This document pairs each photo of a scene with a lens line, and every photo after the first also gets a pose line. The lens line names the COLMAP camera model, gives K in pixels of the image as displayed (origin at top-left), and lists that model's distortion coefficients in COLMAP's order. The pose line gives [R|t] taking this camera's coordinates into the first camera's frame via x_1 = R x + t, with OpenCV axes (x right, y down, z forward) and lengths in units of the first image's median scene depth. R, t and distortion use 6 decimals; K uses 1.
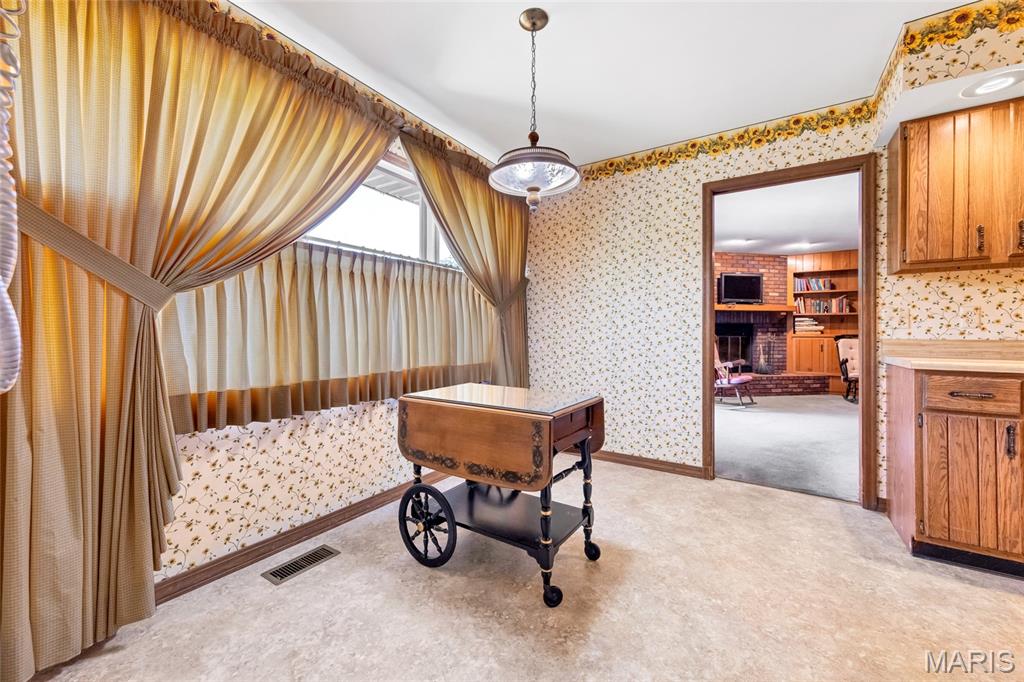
lens RADIAL K [[400.6, 0, 504.6], [0, 400.6, 336.4], [0, 0, 1]] dist [-0.000217, -0.000055]
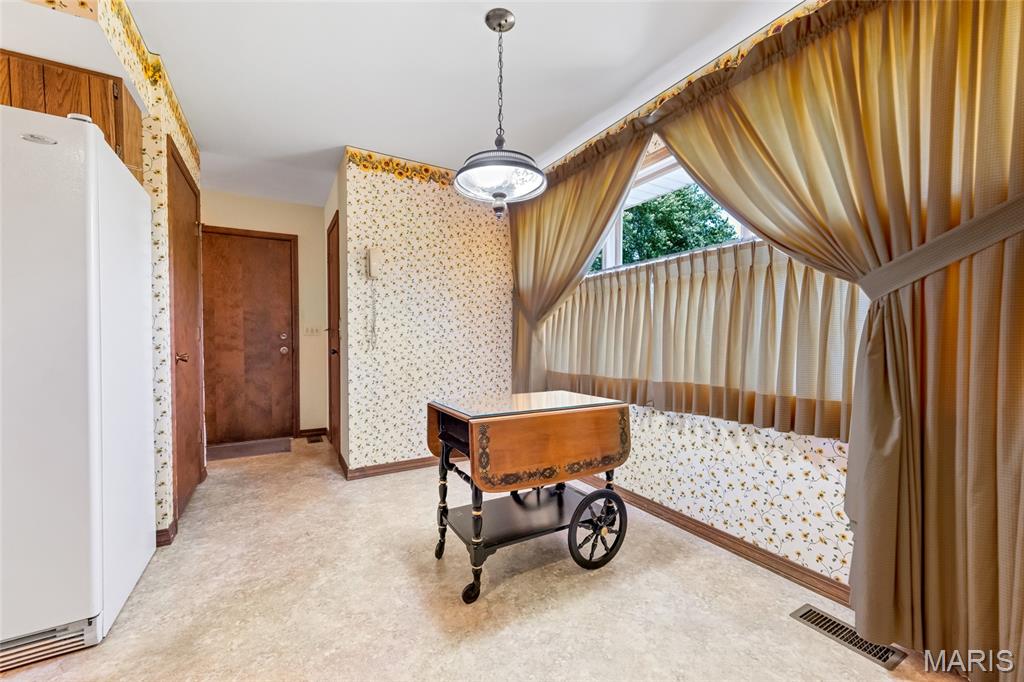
lens RADIAL K [[400.6, 0, 504.6], [0, 400.6, 336.4], [0, 0, 1]] dist [-0.000217, -0.000055]
pose [[-0.446278, -0.008649, -0.894853, 0.735783], [-0.012367, 0.999917, -0.003497, -0.006217], [0.894809, 0.009507, -0.446348, 1.110715]]
